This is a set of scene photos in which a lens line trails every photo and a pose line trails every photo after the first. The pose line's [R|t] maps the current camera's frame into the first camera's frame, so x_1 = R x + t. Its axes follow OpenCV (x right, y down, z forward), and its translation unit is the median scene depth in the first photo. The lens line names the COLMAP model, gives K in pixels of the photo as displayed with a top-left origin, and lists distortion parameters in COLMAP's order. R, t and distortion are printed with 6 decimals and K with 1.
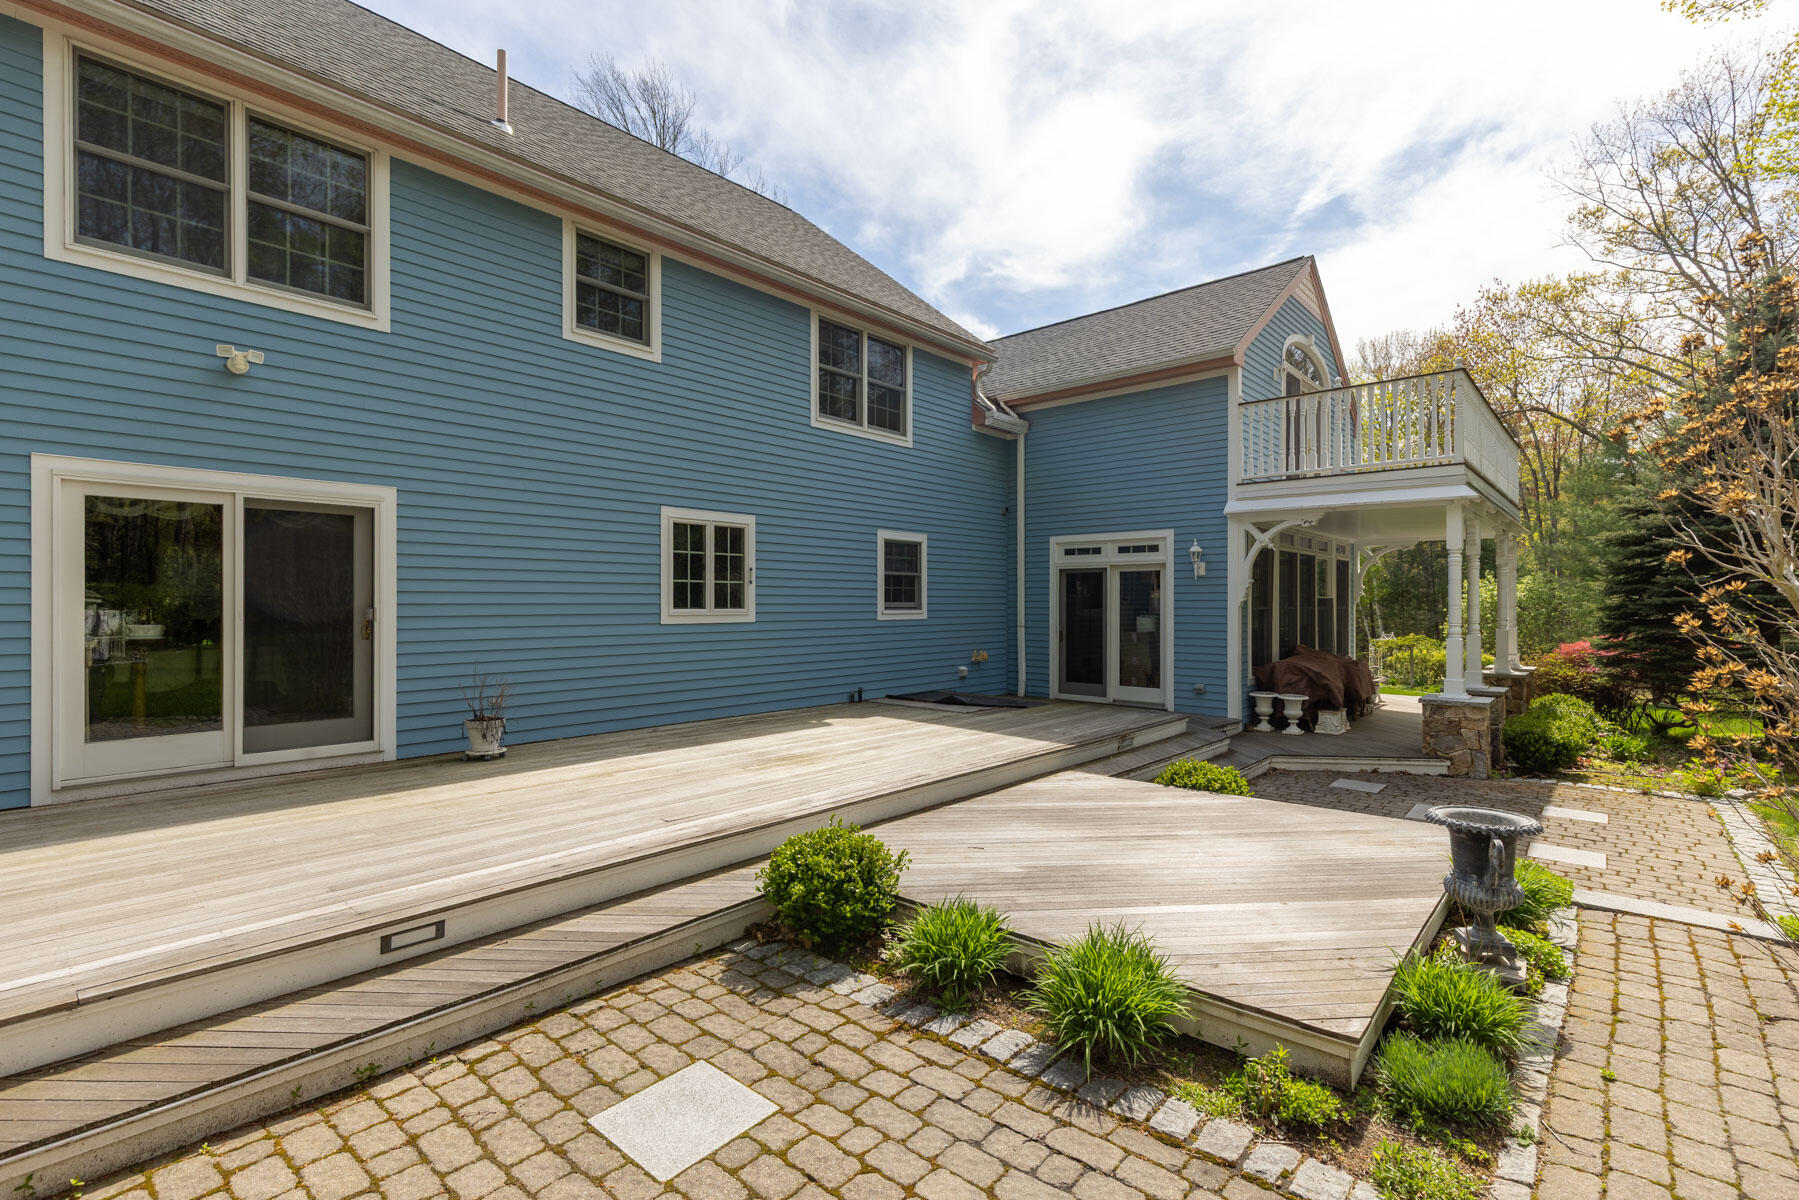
lens RADIAL K [[813.3, 0, 903.2], [0, 813.3, 602.1], [0, 0, 1]] dist [0.013169, -0.002382]
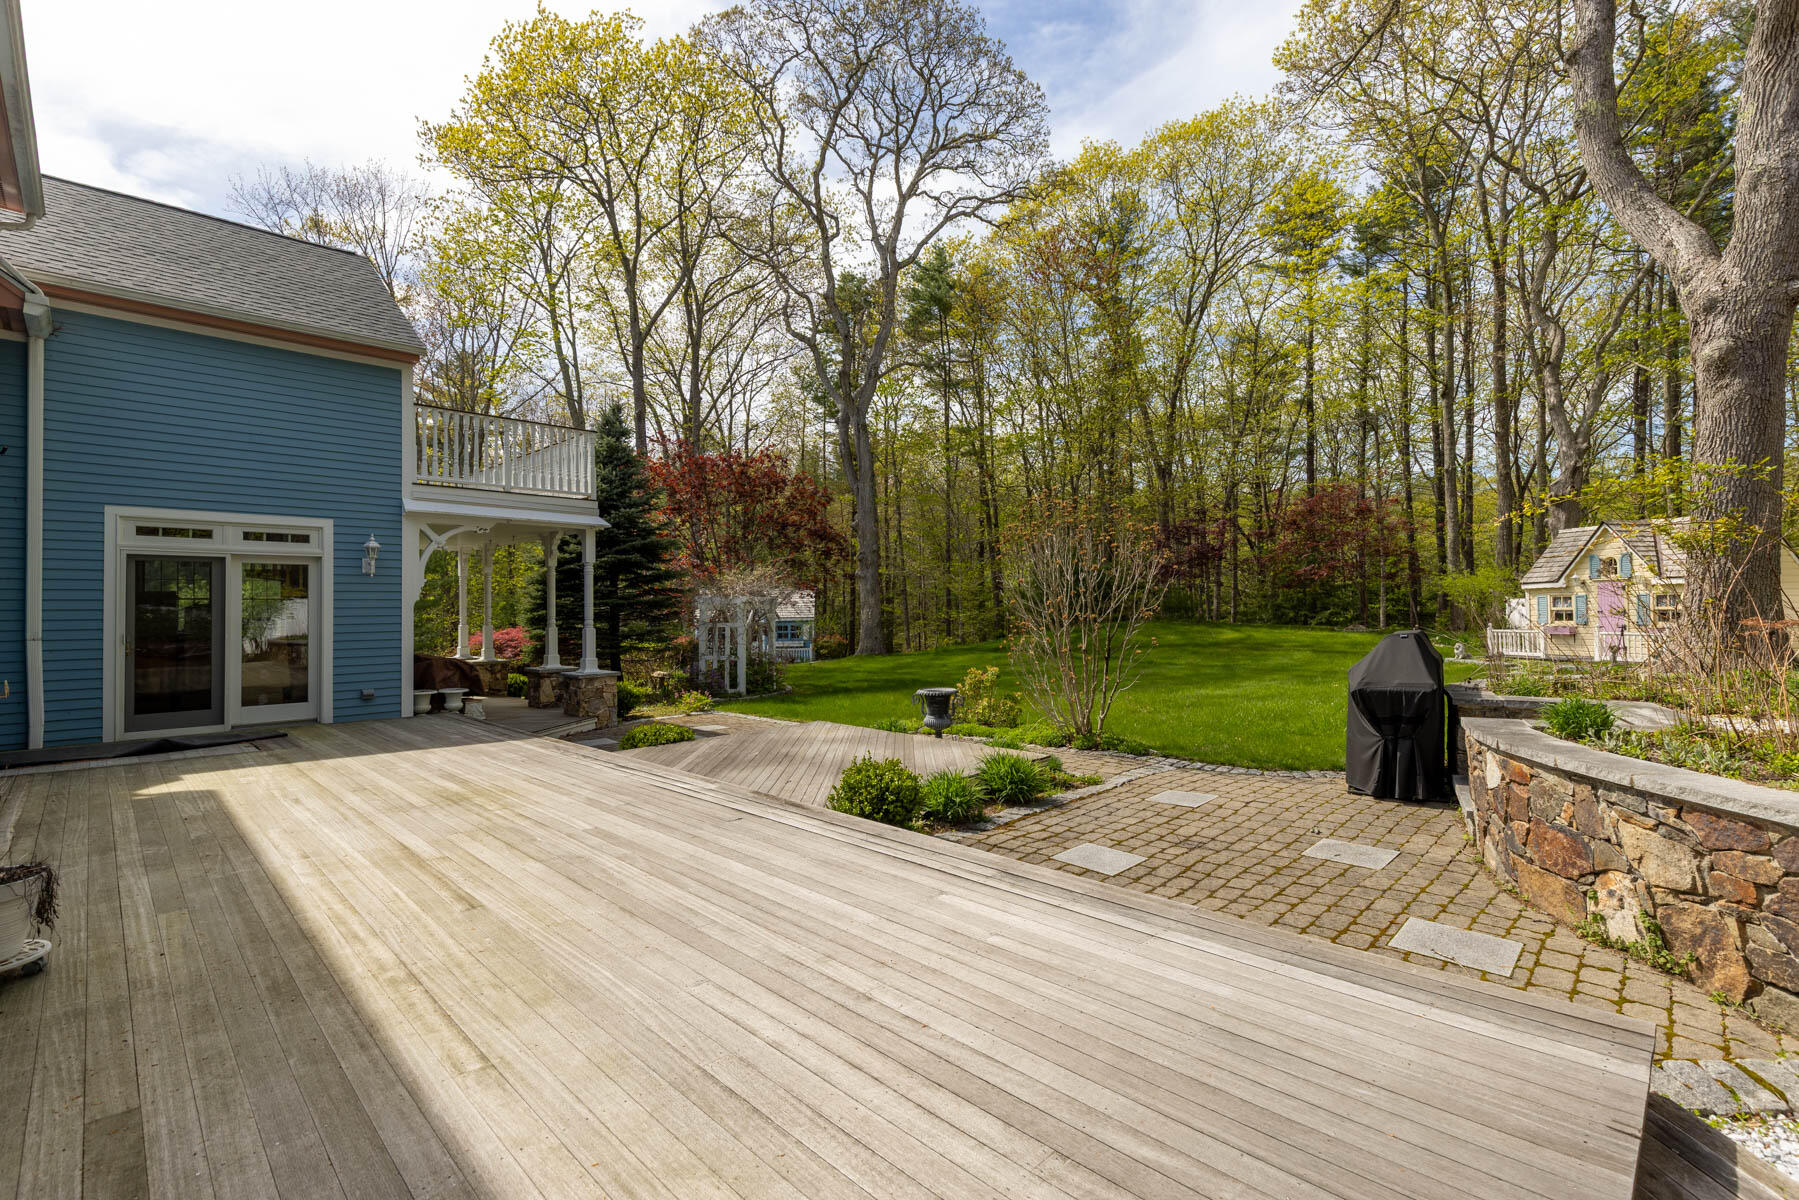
lens RADIAL K [[813.3, 0, 908.1], [0, 813.3, 598.5], [0, 0, 1]] dist [0.013169, -0.002382]
pose [[0.052778, 0.010239, 0.998554, -0.652735], [0.006269, 0.999924, -0.010584, 0.012971], [-0.998587, 0.006818, 0.052710, 0.400798]]
